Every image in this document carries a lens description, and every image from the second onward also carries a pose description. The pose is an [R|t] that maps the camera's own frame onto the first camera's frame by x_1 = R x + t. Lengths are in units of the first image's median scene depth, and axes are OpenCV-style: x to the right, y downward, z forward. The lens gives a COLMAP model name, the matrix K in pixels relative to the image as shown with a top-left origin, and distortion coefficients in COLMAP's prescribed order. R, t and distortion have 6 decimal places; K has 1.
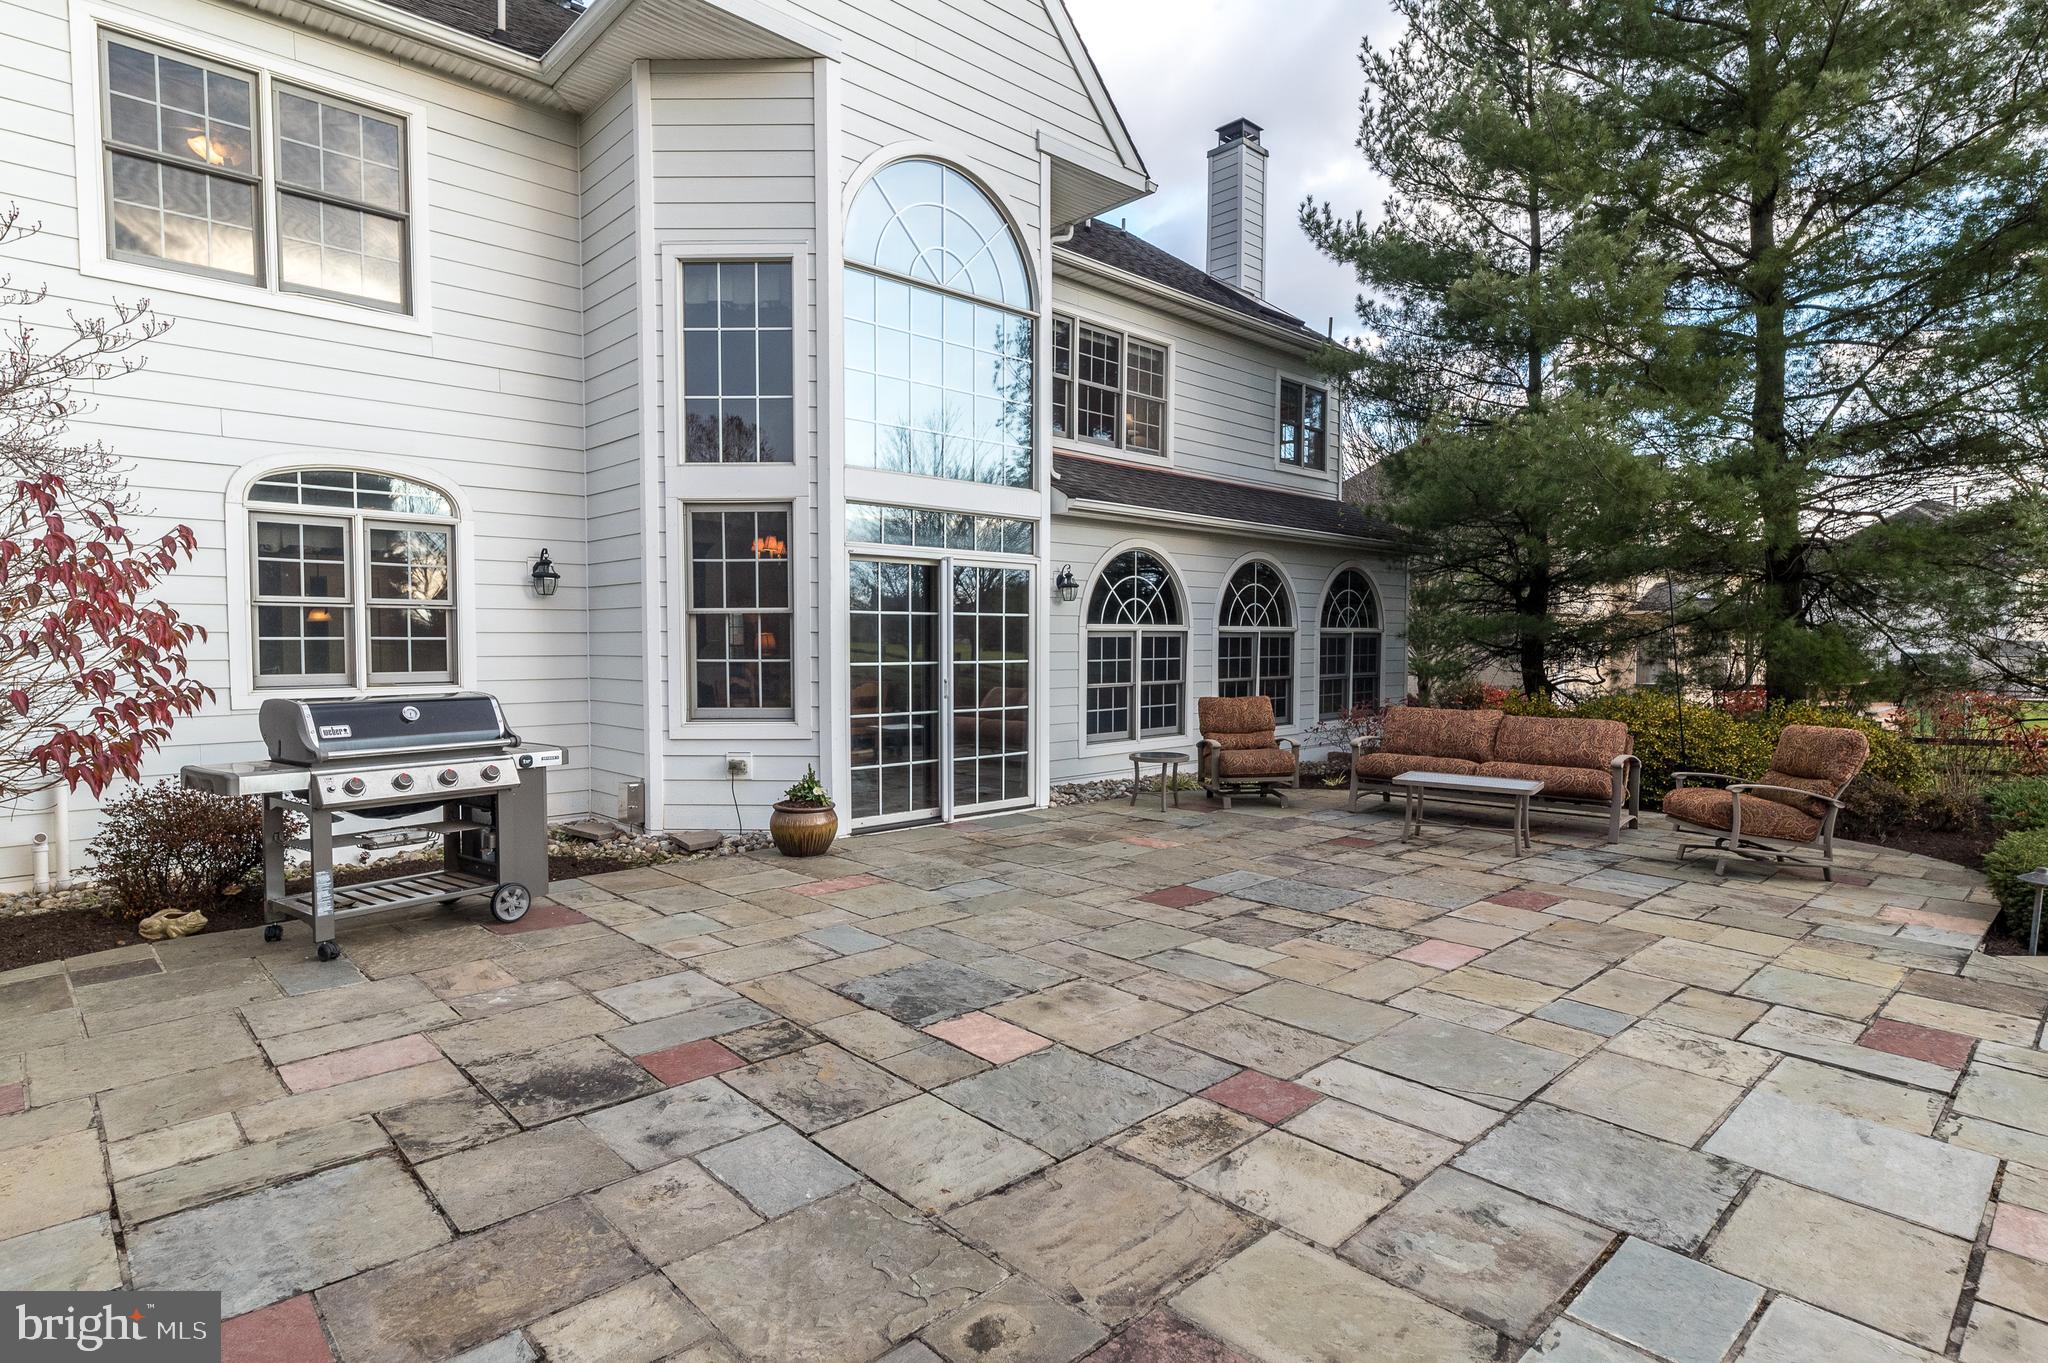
lens RADIAL K [[1077.3, 0, 1041.9], [0, 1077.3, 686.6], [0, 0, 1]] dist [0.004690, 0.002727]
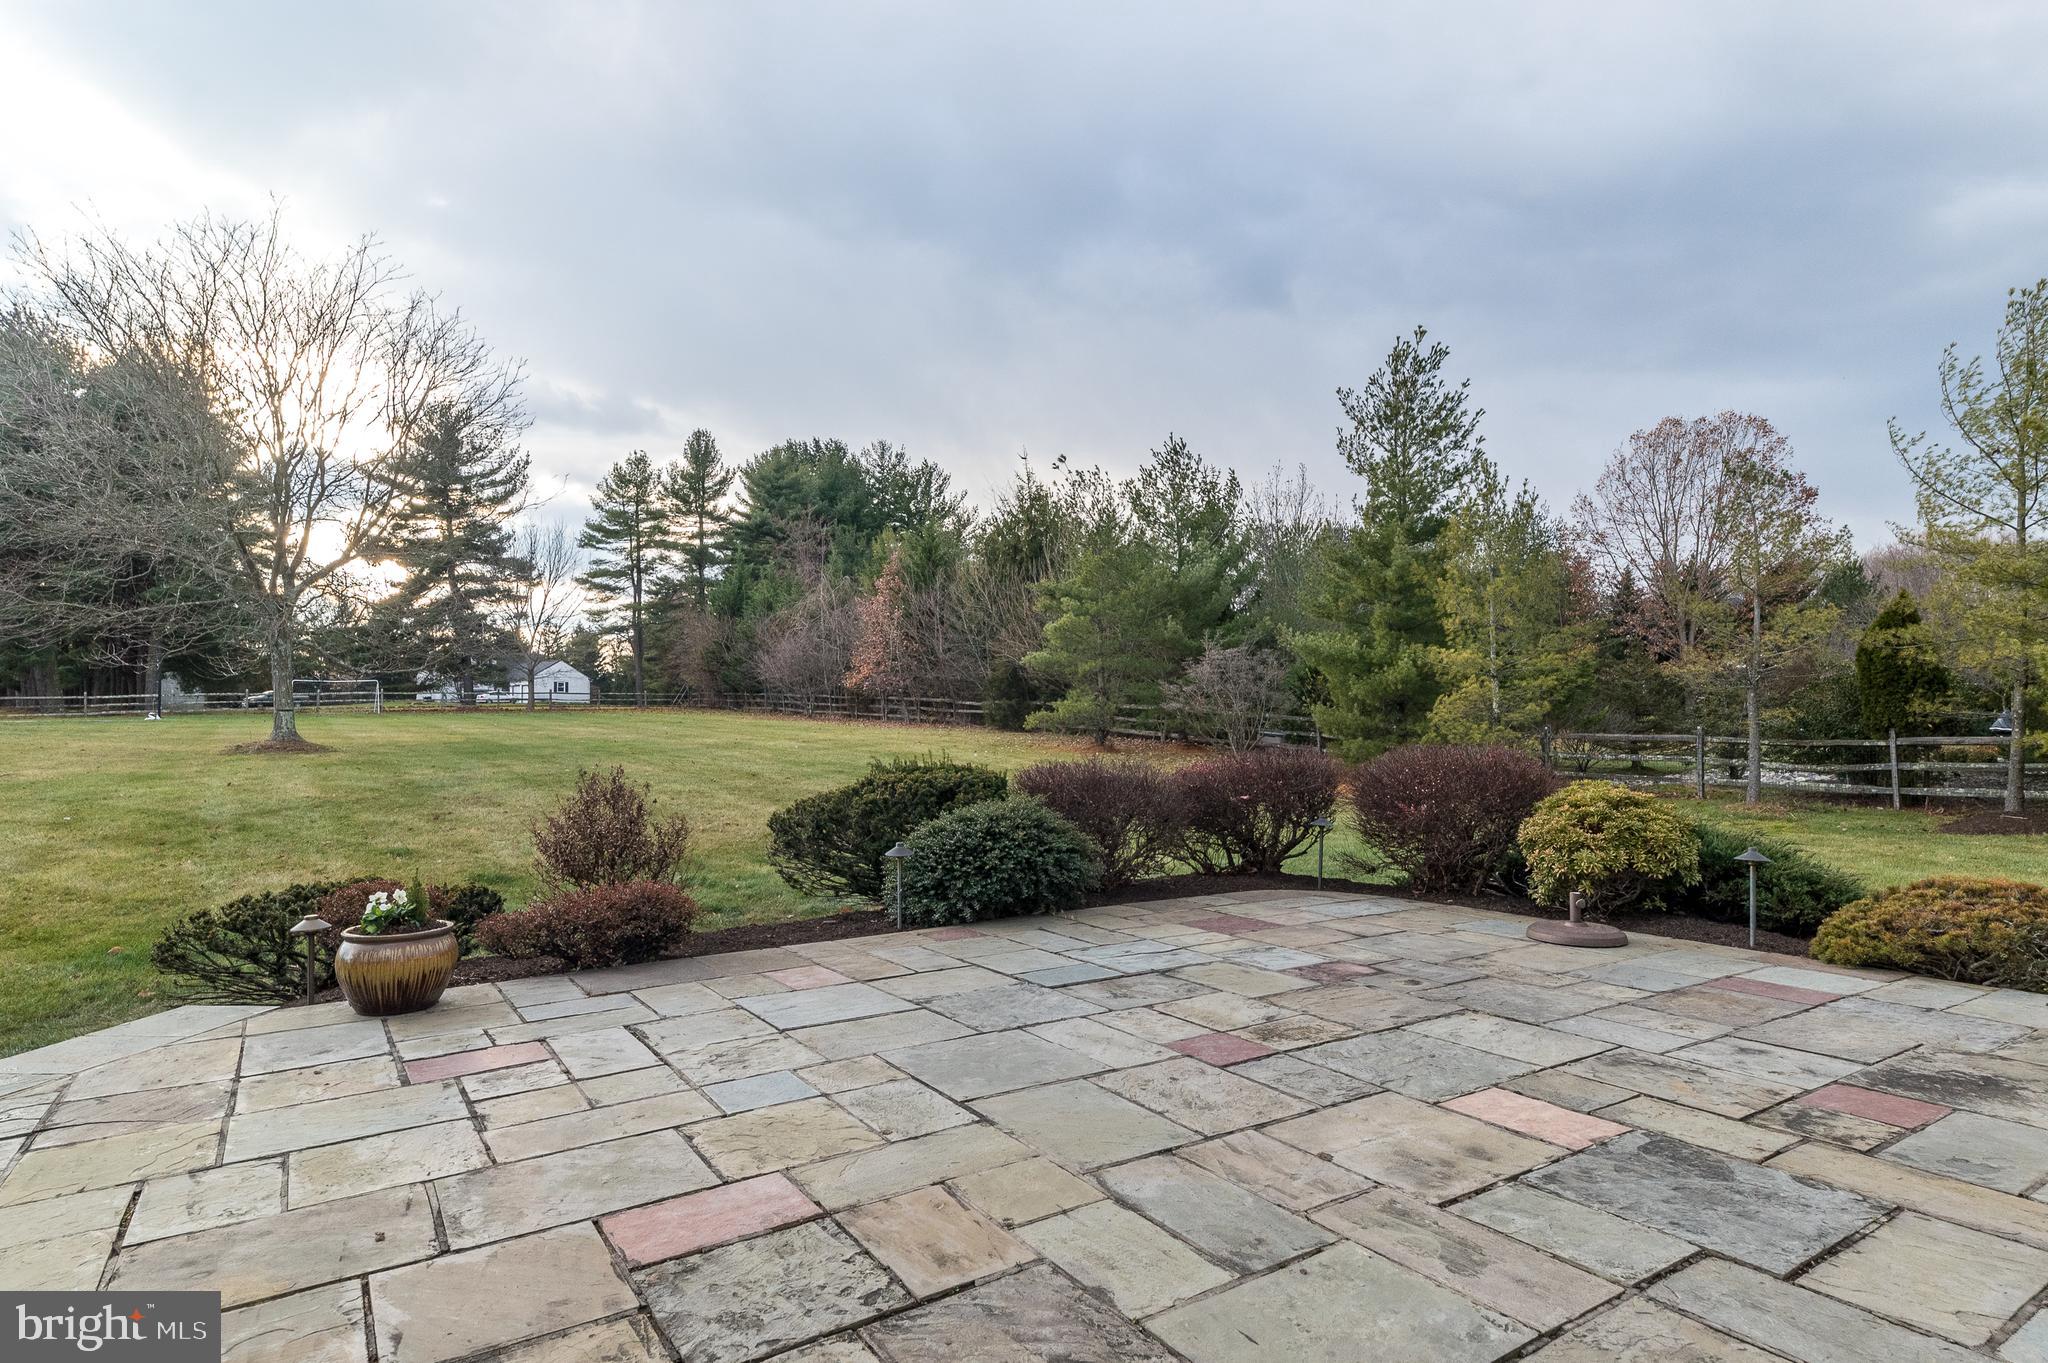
lens RADIAL K [[1077.3, 0, 1024.0], [0, 1077.3, 683.9], [0, 0, 1]] dist [0.004690, 0.002727]
pose [[-0.980346, 0.006745, 0.197172, 0.139519], [0.009859, 0.999842, 0.014816, -0.008448], [-0.197040, 0.016469, -0.980257, 1.644264]]
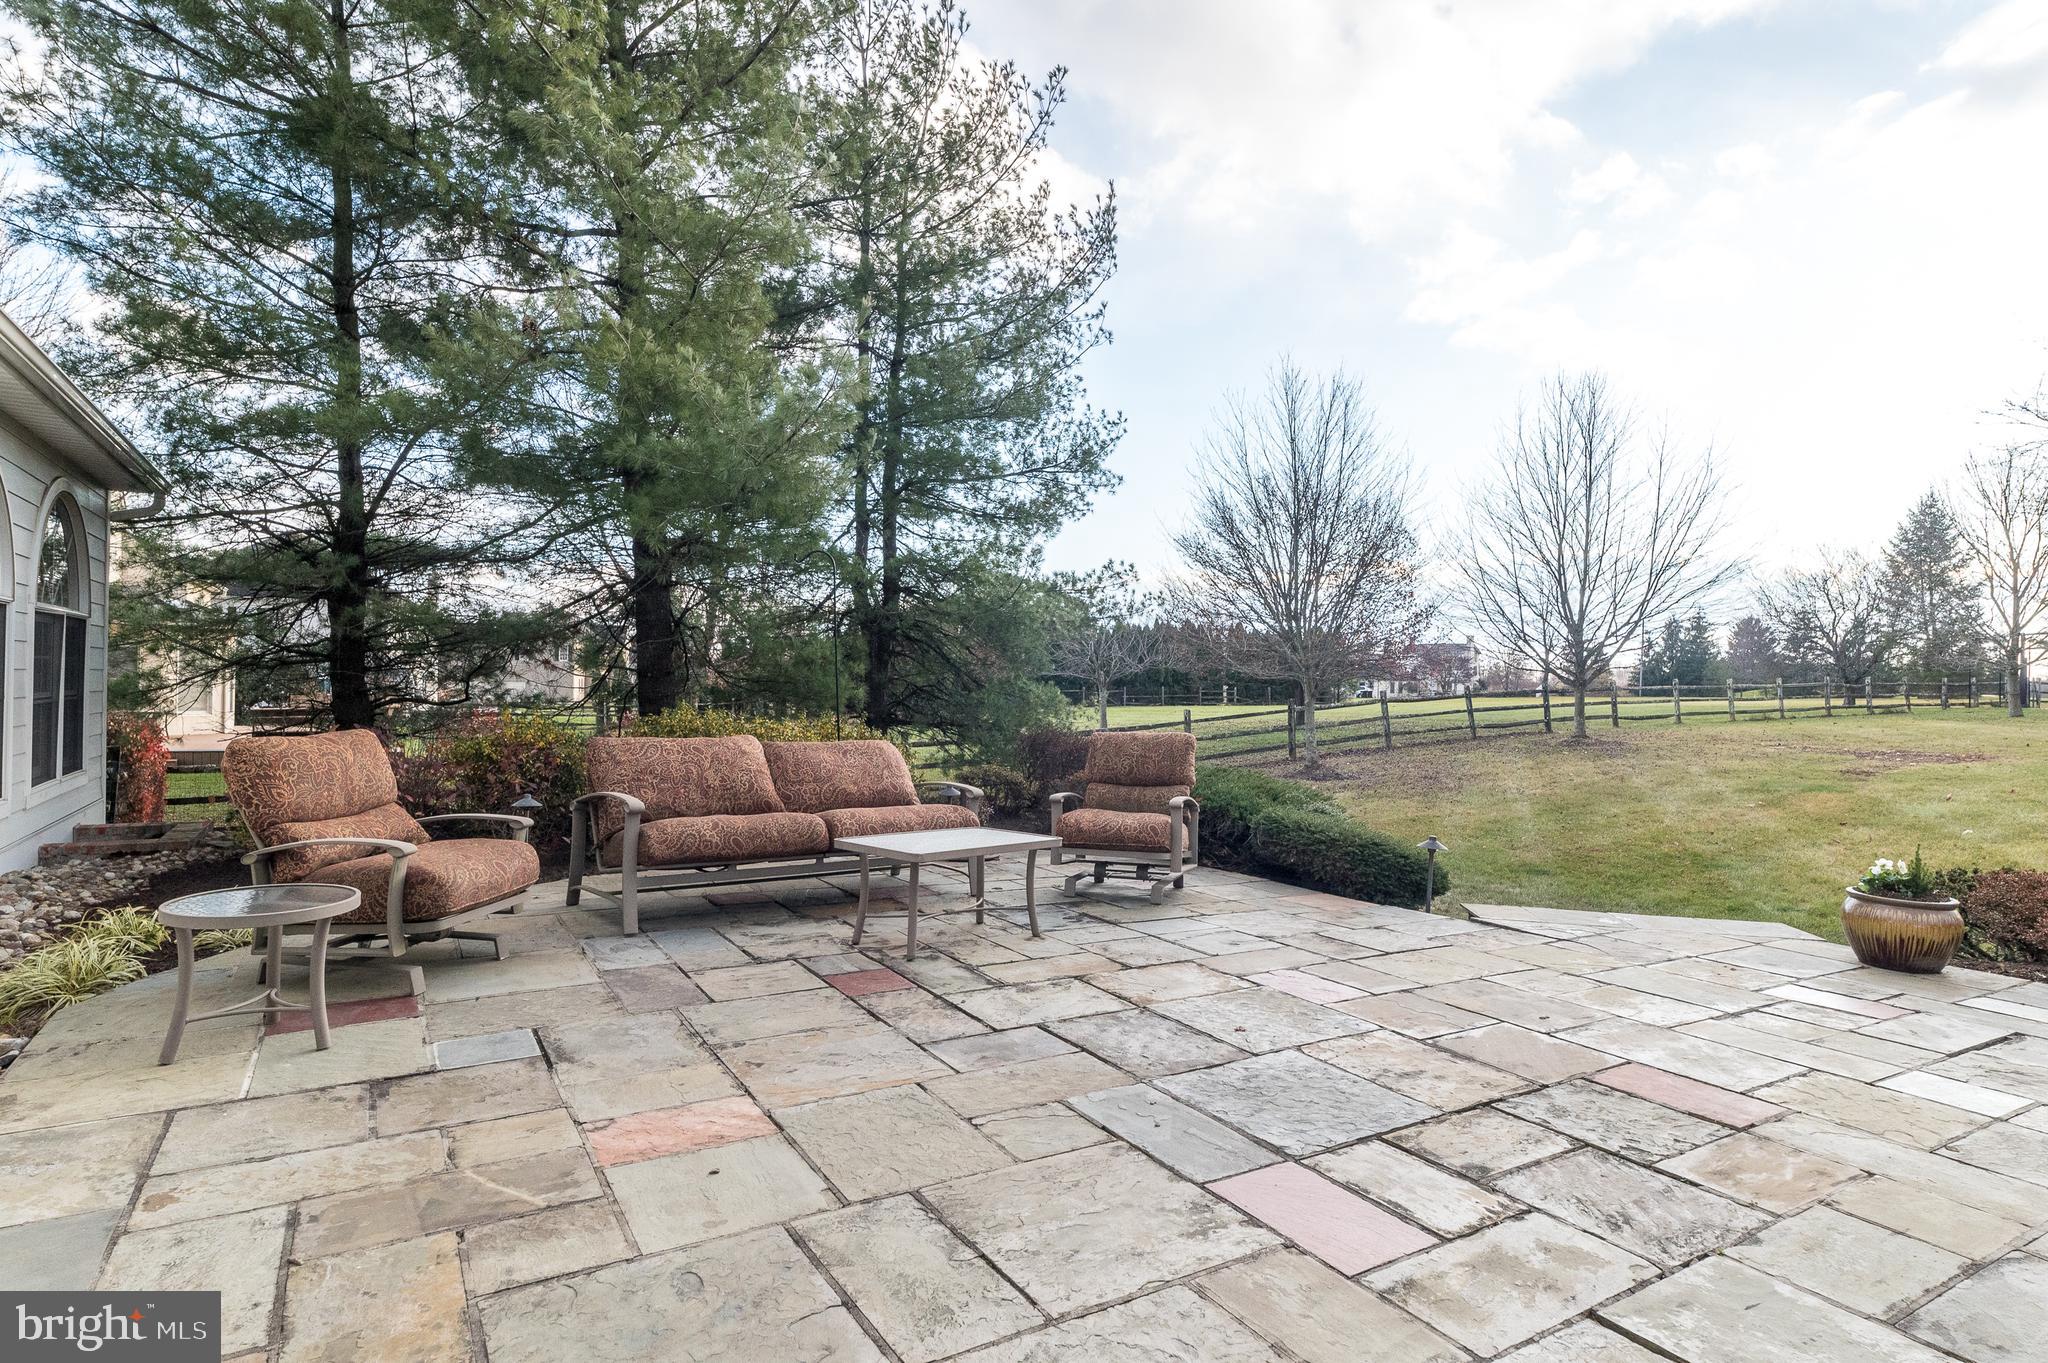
lens RADIAL K [[1077.3, 0, 1022.8], [0, 1077.3, 681.9], [0, 0, 1]] dist [0.004690, 0.002727]
pose [[0.237692, 0.006850, 0.971317, -0.392415], [0.024987, 0.999601, -0.013164, 0.002550], [-0.971019, 0.027399, 0.237426, 1.373268]]
